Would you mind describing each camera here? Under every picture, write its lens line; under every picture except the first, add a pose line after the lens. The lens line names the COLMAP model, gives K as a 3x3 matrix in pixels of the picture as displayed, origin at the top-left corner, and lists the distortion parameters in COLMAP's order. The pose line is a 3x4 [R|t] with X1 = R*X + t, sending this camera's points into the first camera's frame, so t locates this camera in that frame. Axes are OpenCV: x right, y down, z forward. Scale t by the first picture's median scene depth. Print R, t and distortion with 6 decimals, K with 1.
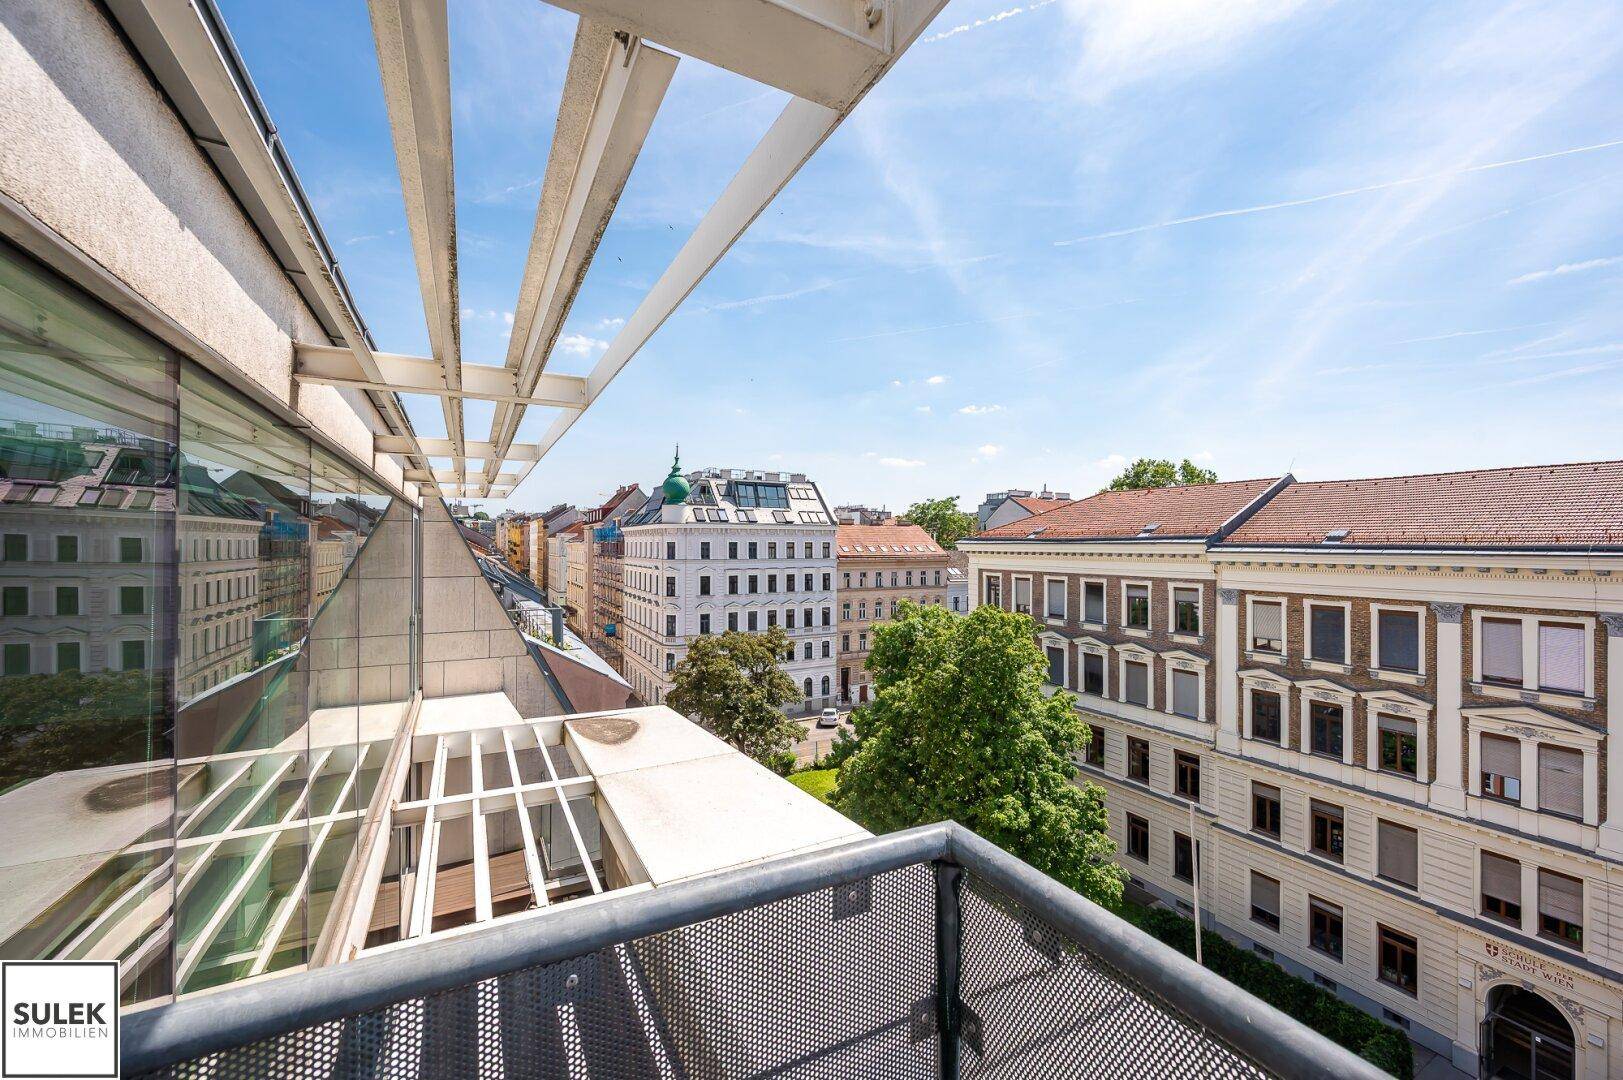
lens RADIAL K [[648.3, 0, 814.2], [0, 648.3, 543.5], [0, 0, 1]] dist [-0.002218, 0.000142]
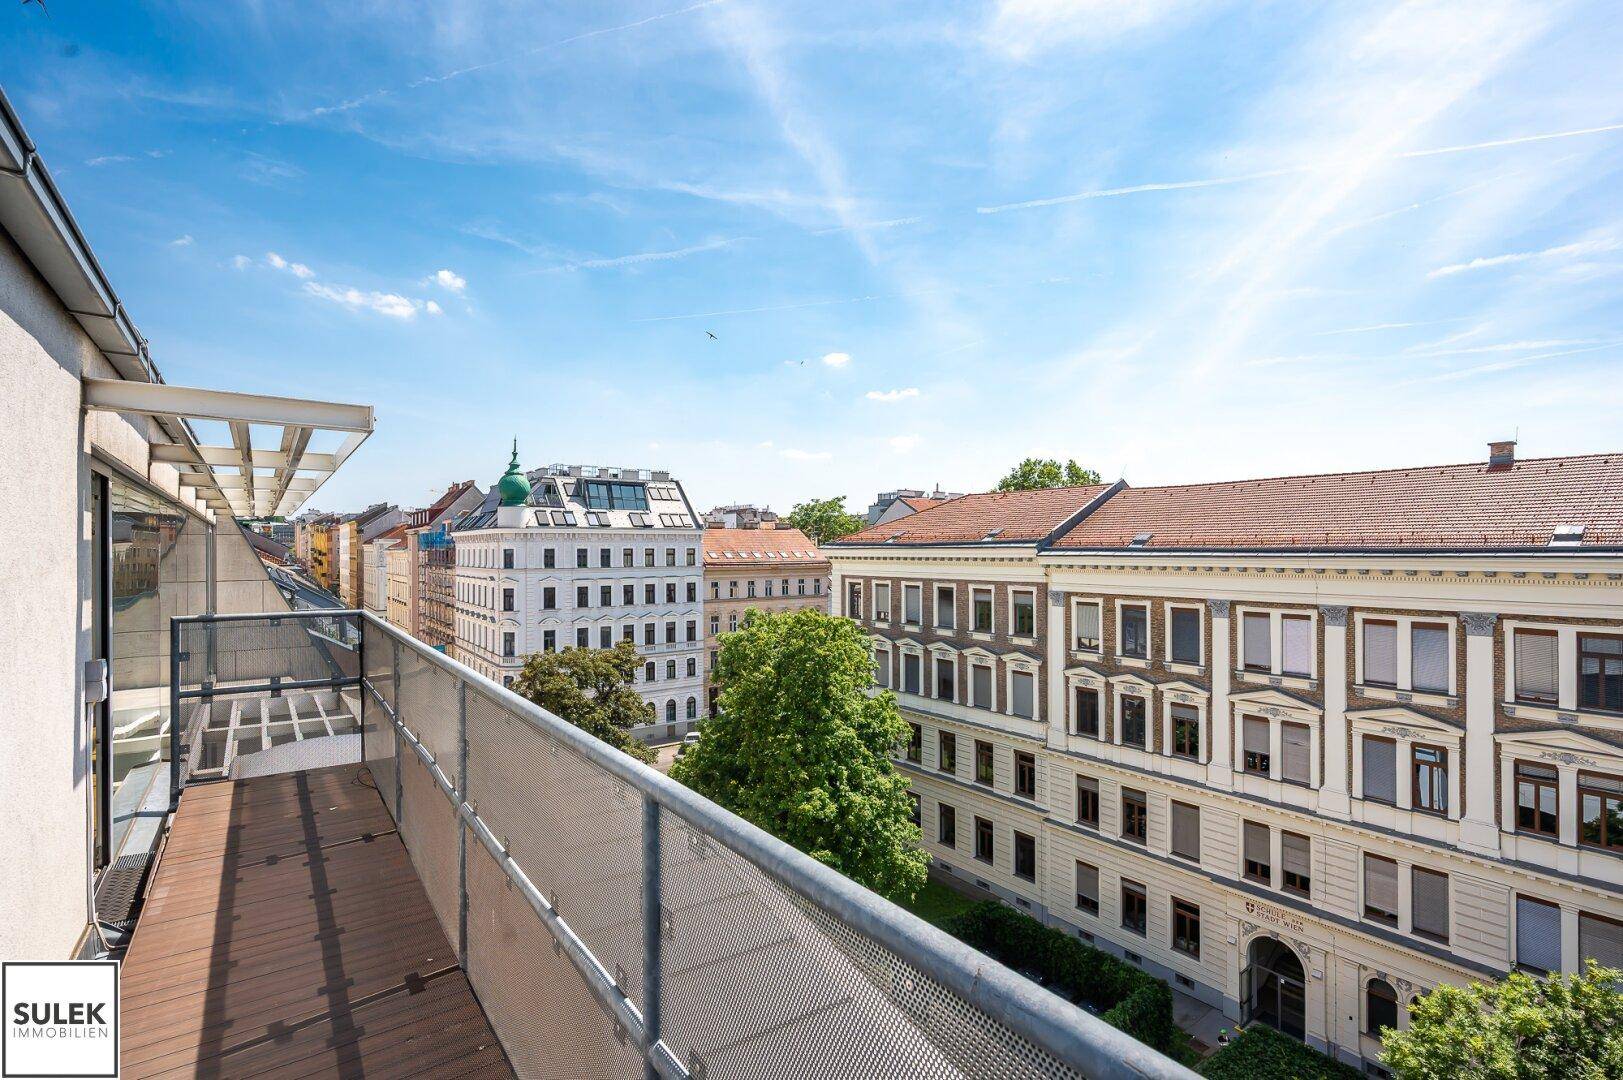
lens RADIAL K [[760.1, 0, 807.9], [0, 760.1, 548.3], [0, 0, 1]] dist [-0.001554, -0.001221]
pose [[0.990544, -0.005850, 0.137071, 0.055369], [0.006002, 0.999982, -0.000690, -0.000026], [-0.137065, 0.001506, 0.990561, -0.103873]]
